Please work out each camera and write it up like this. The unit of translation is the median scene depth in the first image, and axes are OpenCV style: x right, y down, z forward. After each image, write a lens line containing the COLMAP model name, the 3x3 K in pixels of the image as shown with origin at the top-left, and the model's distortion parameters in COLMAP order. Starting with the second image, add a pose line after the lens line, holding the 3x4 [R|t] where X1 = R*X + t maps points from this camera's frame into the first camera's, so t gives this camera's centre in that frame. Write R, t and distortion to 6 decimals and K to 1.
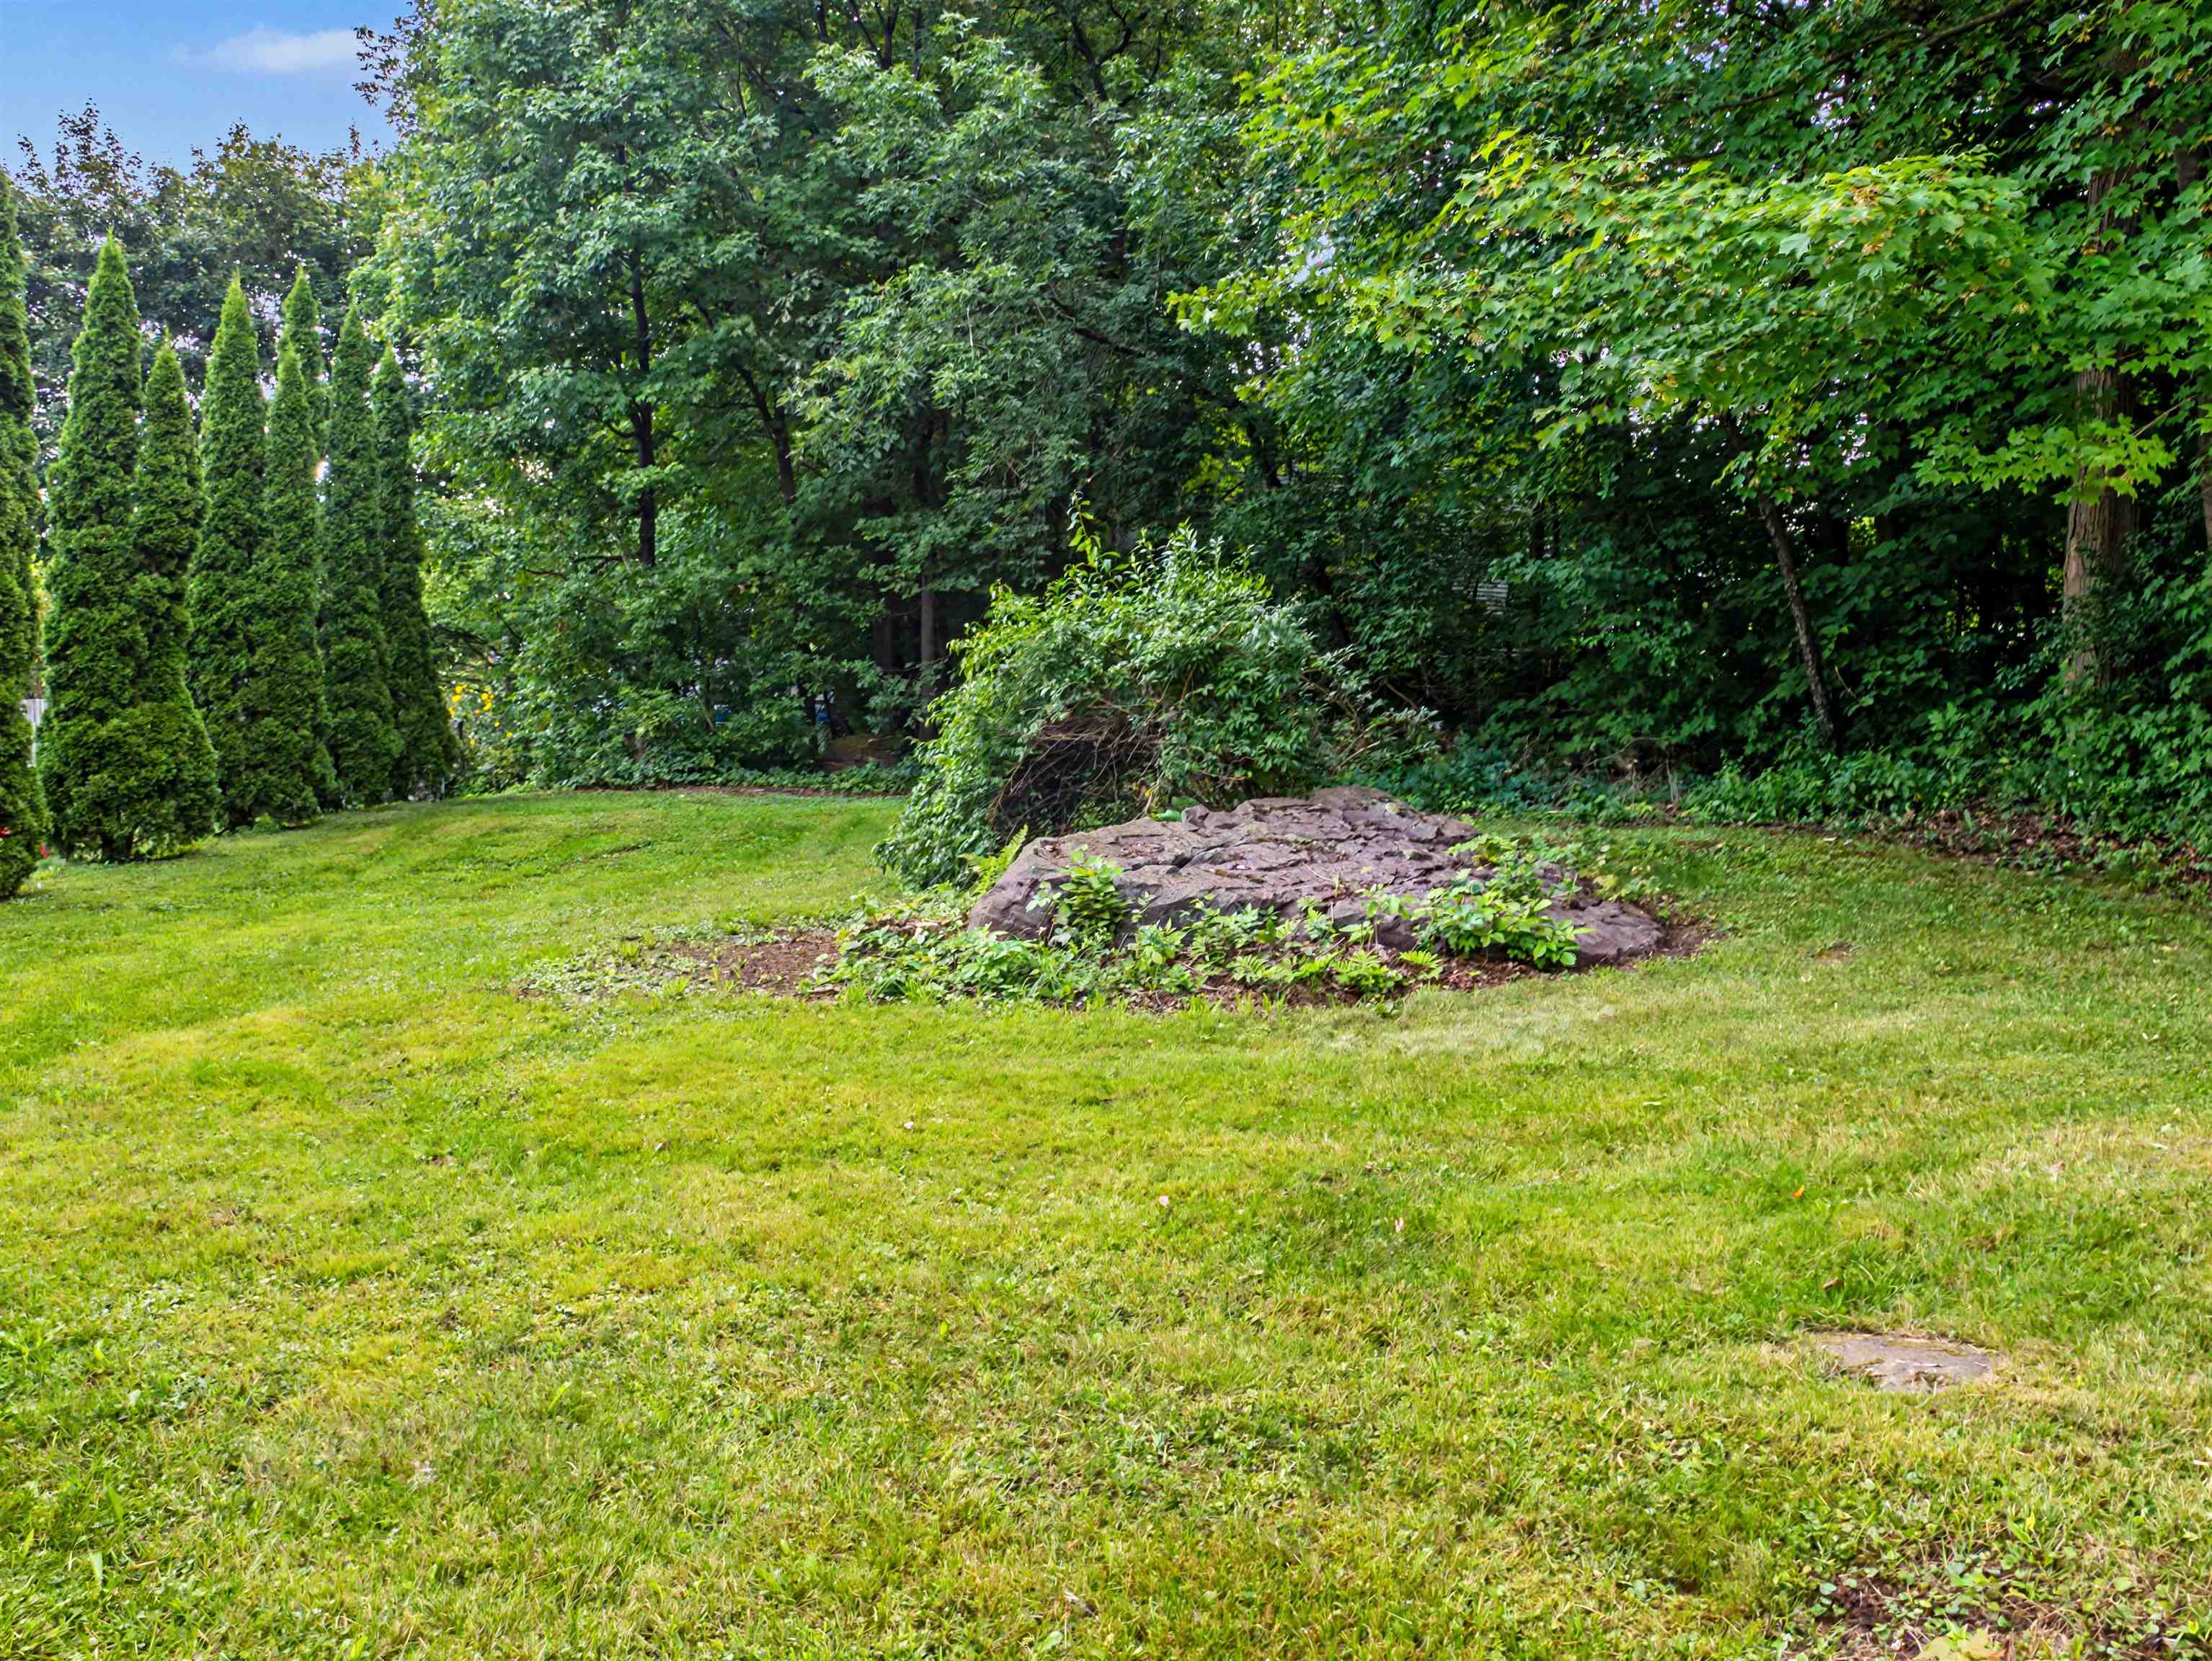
lens RADIAL K [[1777.4, 0, 1037.6], [0, 1777.4, 828.1], [0, 0, 1]] dist [-0.062116, 0.070853]
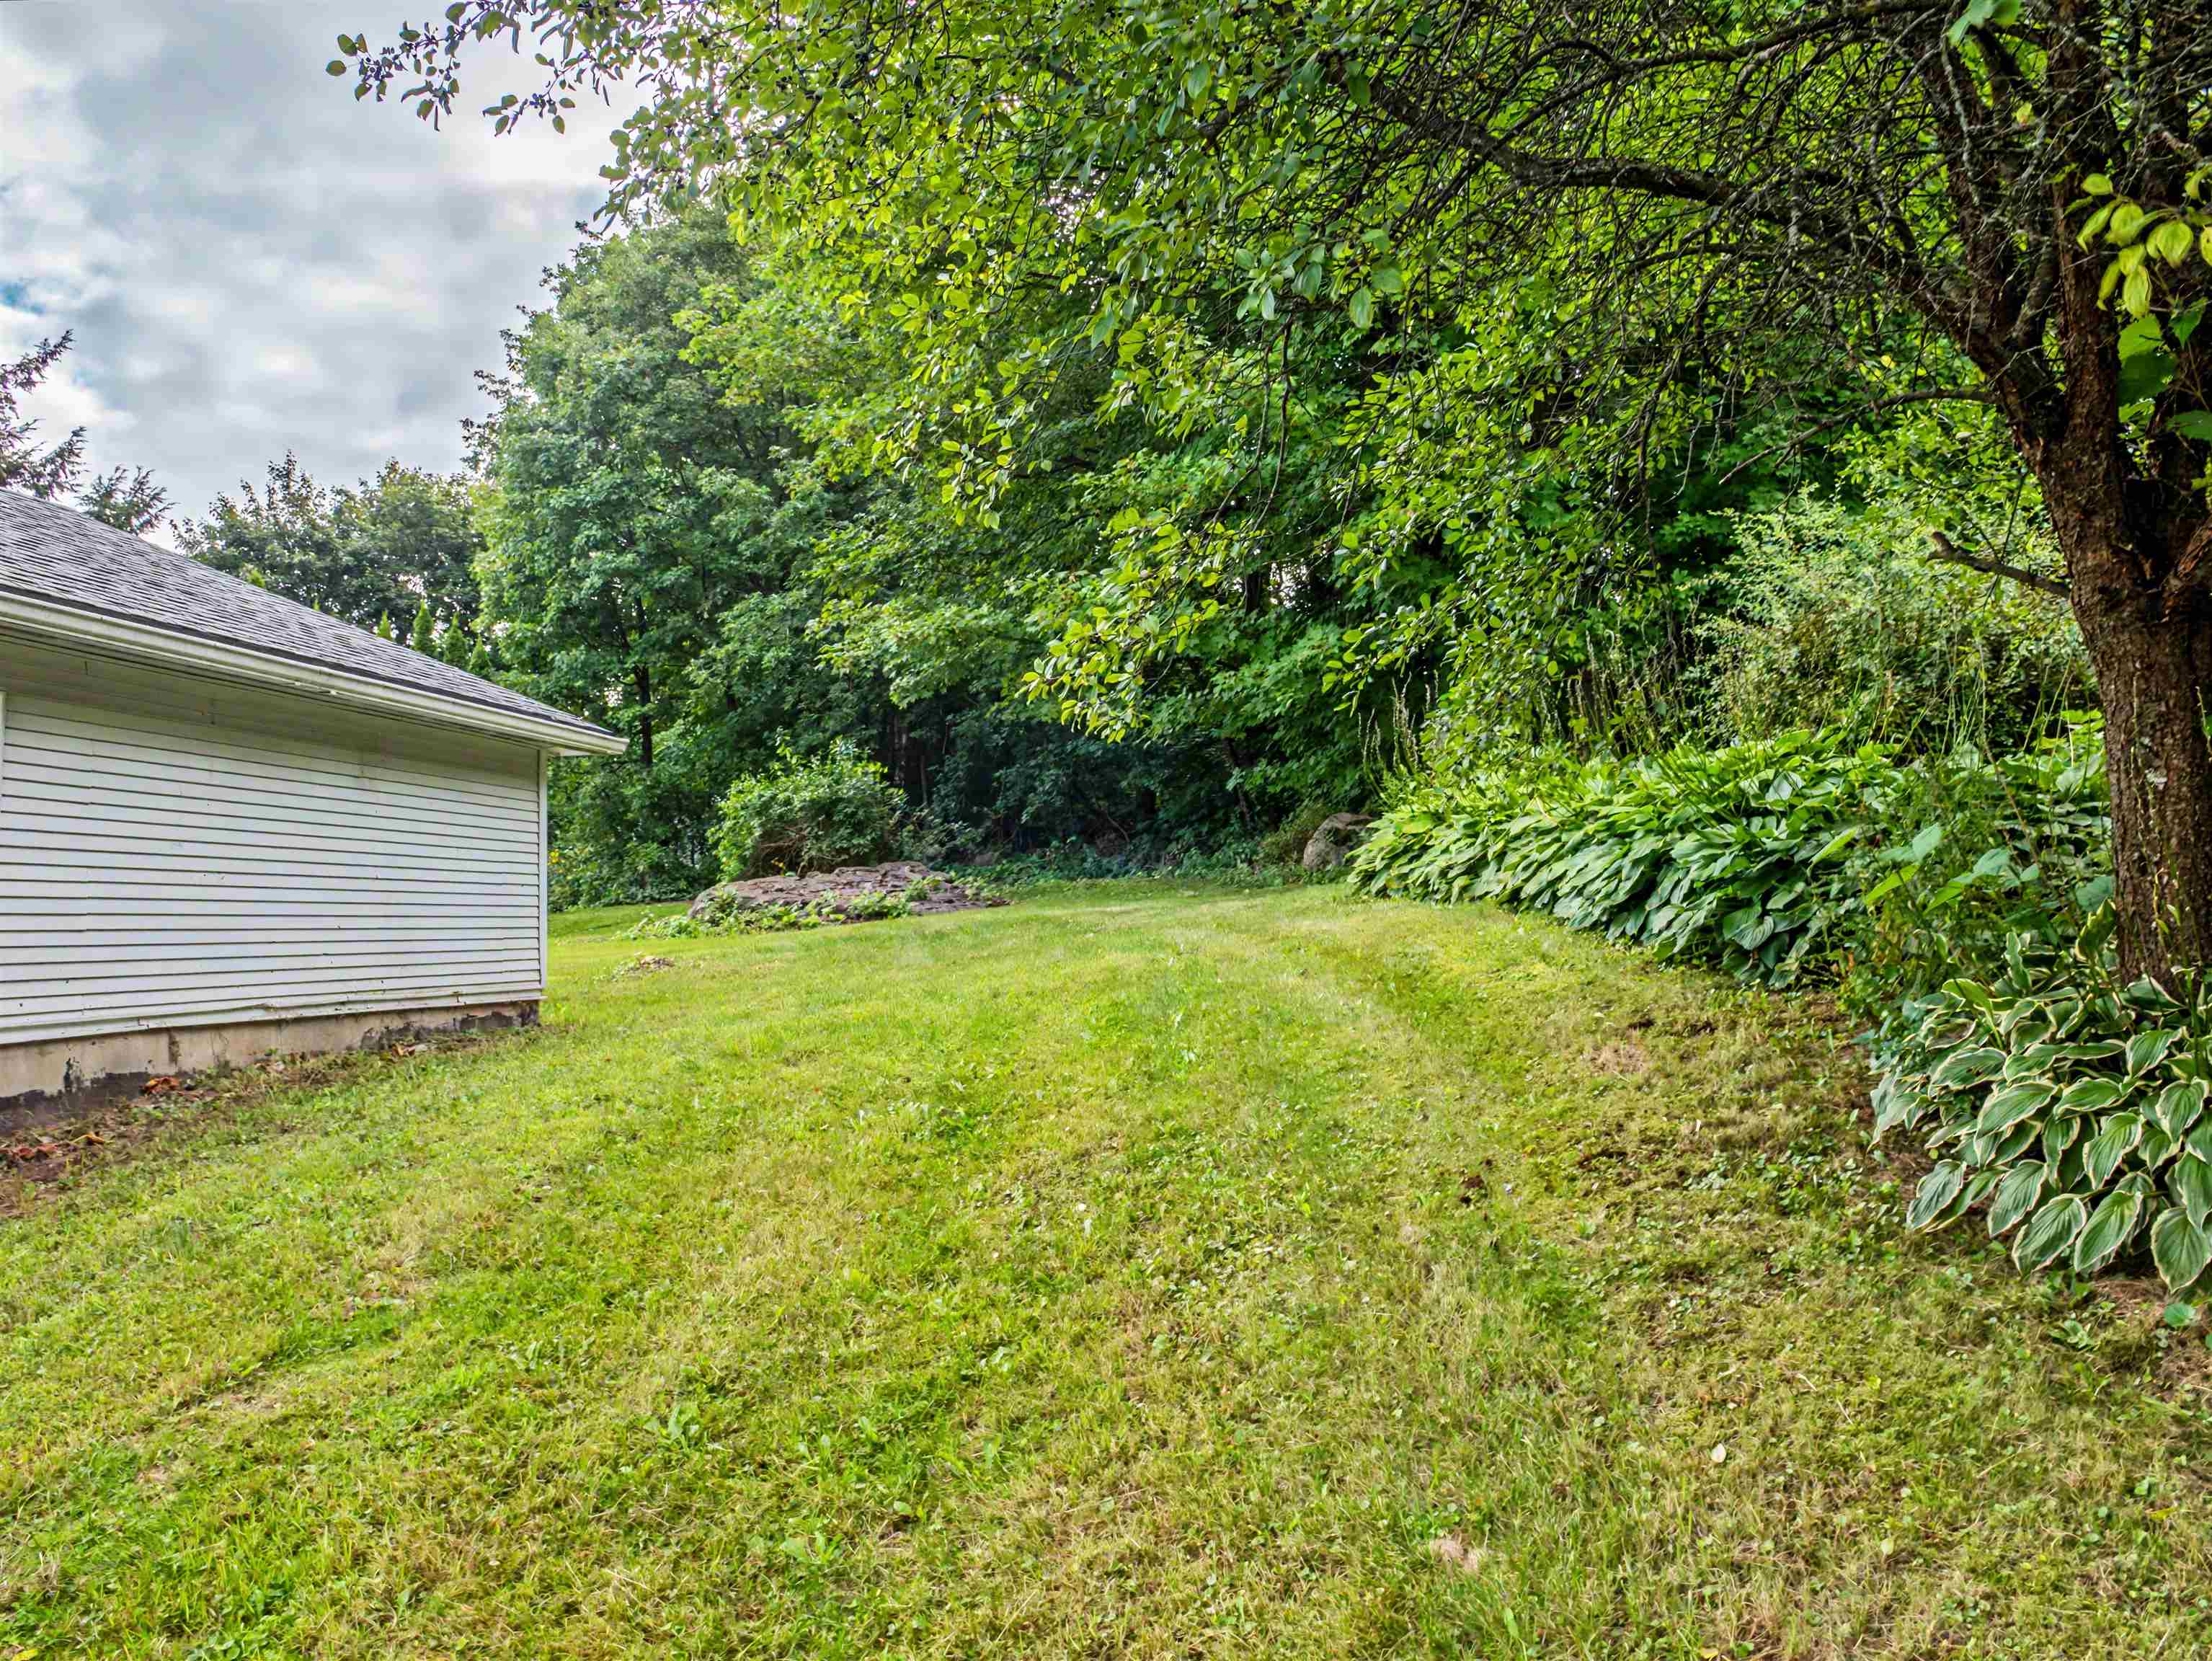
lens RADIAL K [[1722.1, 0, 1100.0], [0, 1722.1, 899.8], [0, 0, 1]] dist [-0.080398, 0.101051]
pose [[0.997771, -0.048641, -0.045679, 0.281030], [0.046385, 0.997711, -0.049208, 0.074685], [0.047968, 0.046980, 0.997743, -0.568098]]
